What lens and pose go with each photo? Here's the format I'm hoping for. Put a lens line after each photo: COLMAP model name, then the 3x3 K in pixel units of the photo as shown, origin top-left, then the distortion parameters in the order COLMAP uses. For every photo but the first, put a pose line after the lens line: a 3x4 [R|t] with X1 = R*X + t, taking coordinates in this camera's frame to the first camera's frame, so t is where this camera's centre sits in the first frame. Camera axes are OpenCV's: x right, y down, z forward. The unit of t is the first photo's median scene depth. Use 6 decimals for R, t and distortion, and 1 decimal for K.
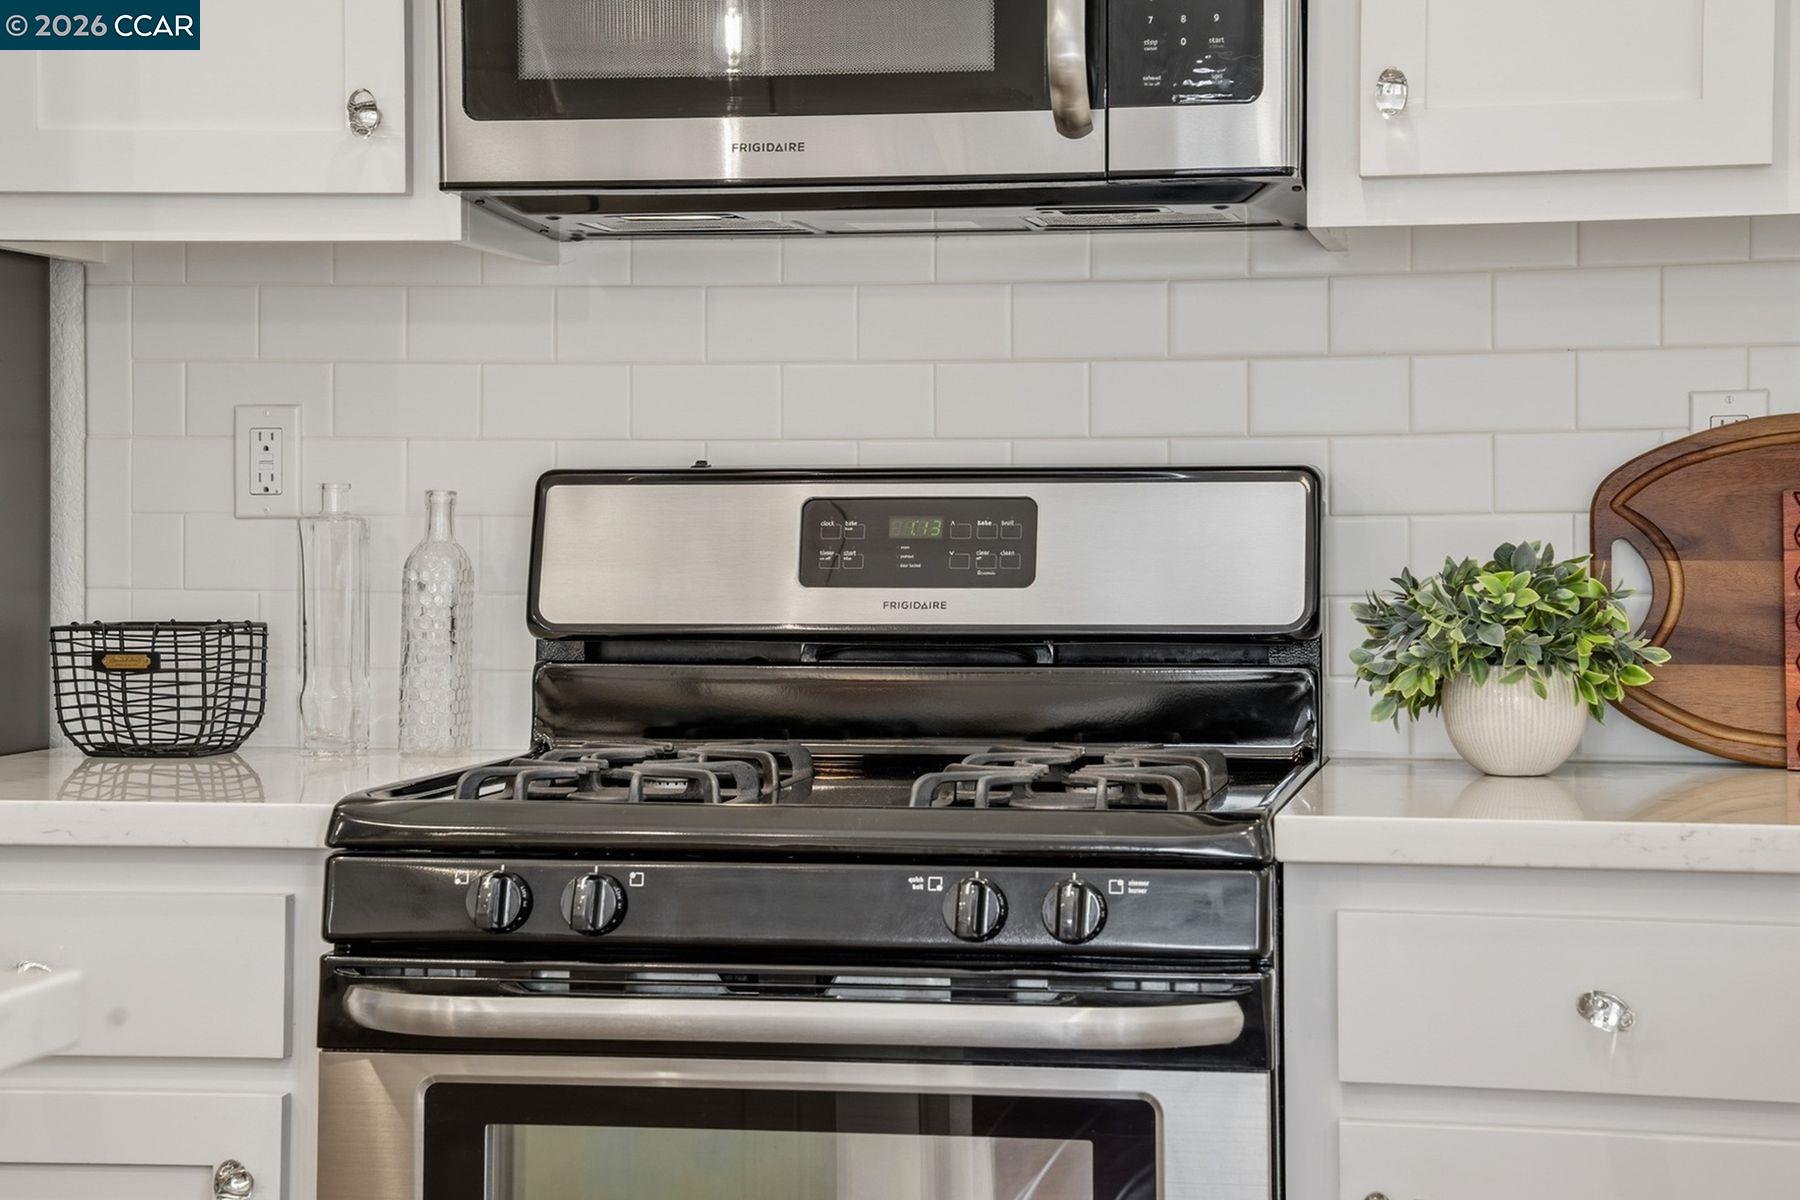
lens RADIAL K [[3505.9, 0, 943.9], [0, 3505.9, 561.5], [0, 0, 1]] dist [0.272423, 0.000000]
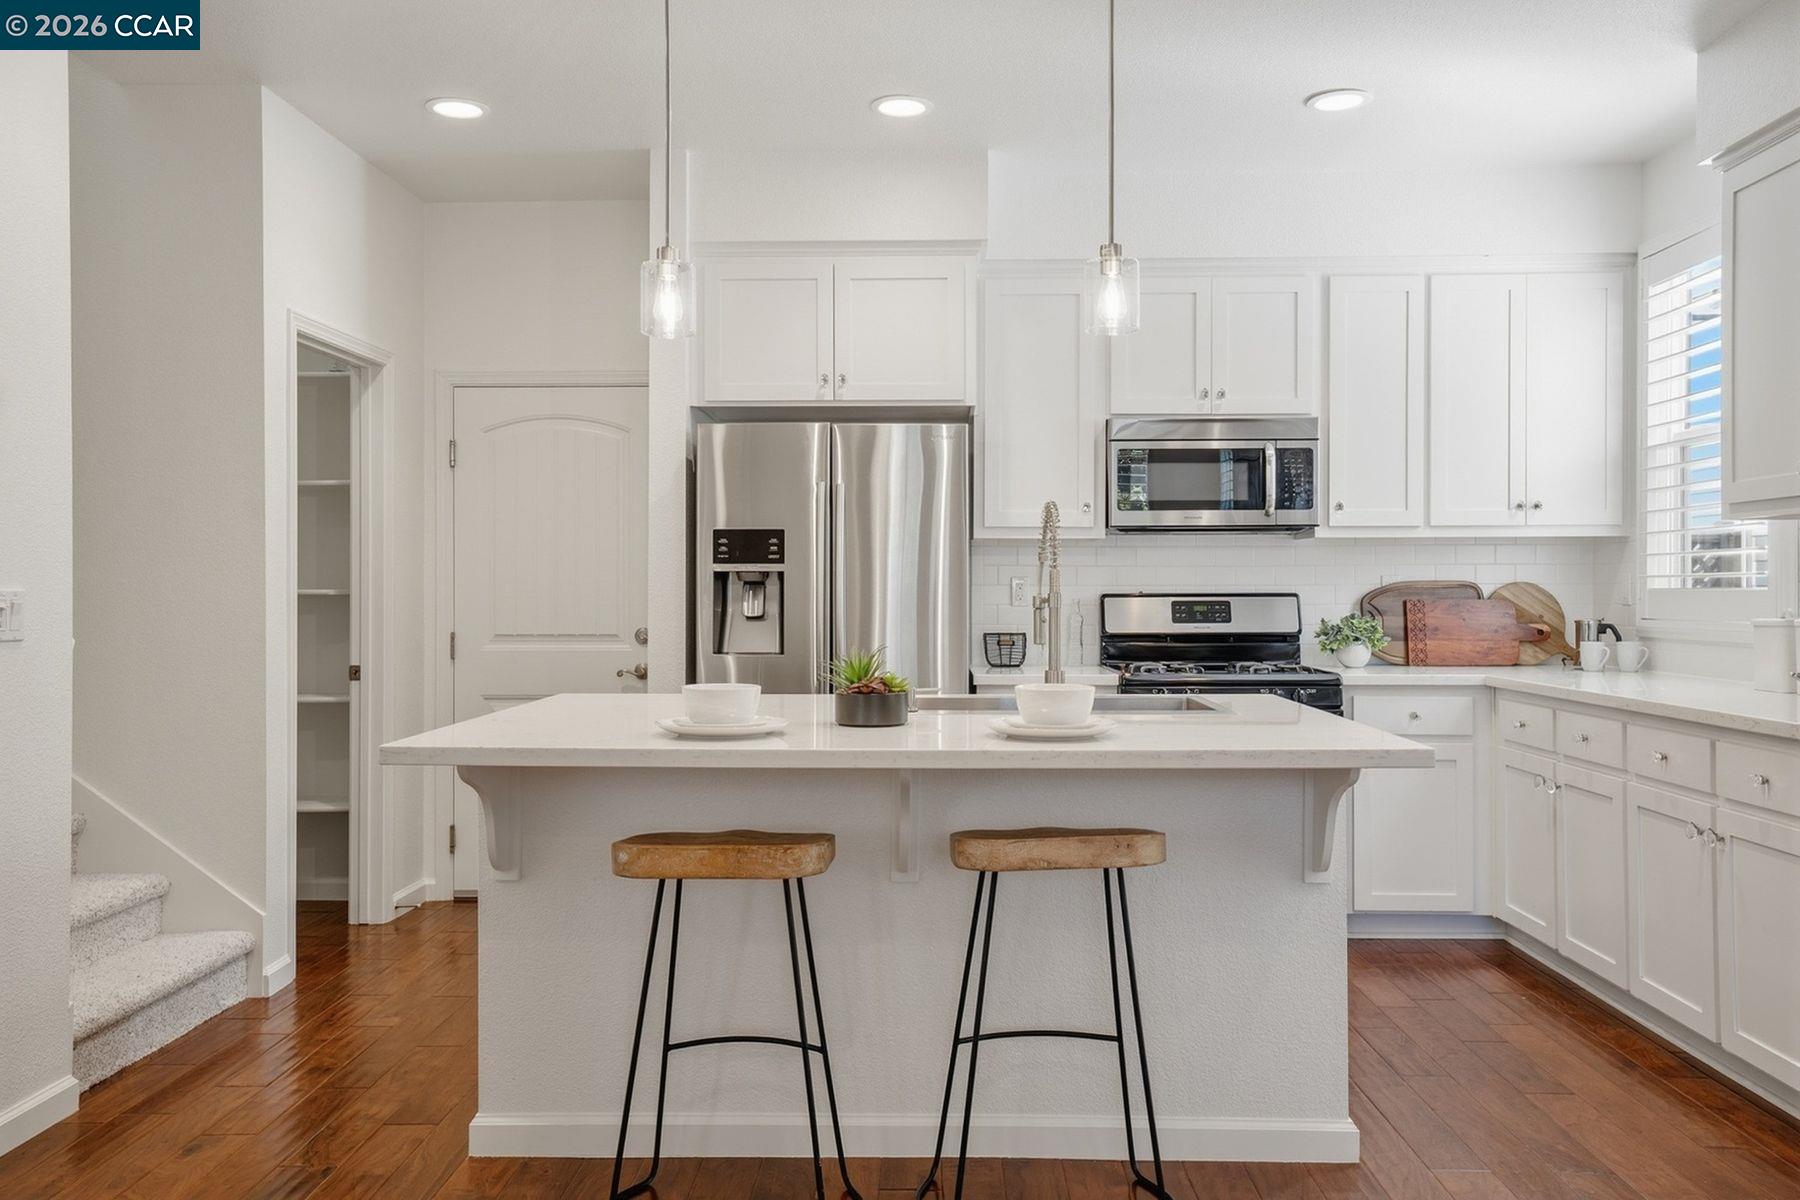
lens RADIAL K [[1465.6, 0, 889.3], [0, 1465.6, 600.0], [0, 0, 1]] dist [-0.000271, 0.057225]
pose [[0.989325, -0.000142, 0.145728, -0.626665], [0.001517, 0.999955, -0.009321, -0.004361], [-0.145720, 0.009443, 0.989281, -0.628852]]
